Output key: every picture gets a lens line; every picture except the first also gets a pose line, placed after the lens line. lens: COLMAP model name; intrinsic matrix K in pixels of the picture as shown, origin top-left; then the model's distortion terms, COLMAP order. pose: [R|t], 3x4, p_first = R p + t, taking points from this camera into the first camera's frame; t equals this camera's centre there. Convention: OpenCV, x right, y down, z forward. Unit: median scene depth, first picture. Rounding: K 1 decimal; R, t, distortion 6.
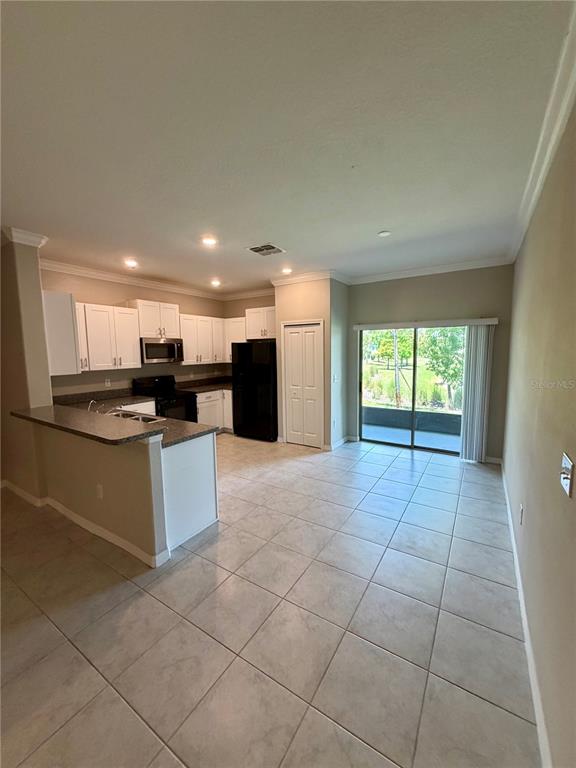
lens RADIAL K [[305.9, 0, 291.9], [0, 305.9, 381.6], [0, 0, 1]] dist [-0.003529, 0.000371]
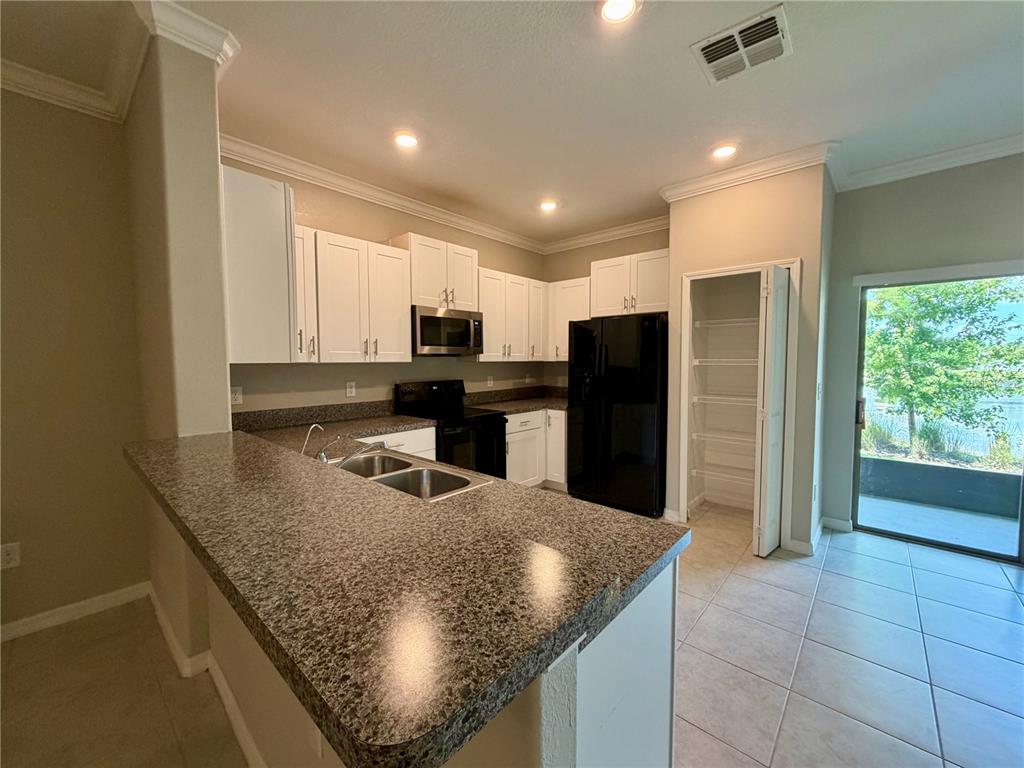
lens RADIAL K [[407.9, 0, 511.6], [0, 407.9, 383.8], [0, 0, 1]] dist [-0.003529, 0.000371]
pose [[0.985873, 0.019915, -0.166304, -0.188488], [-0.027052, 0.998803, -0.040759, 0.013841], [0.165293, 0.044683, 0.985232, 0.311245]]
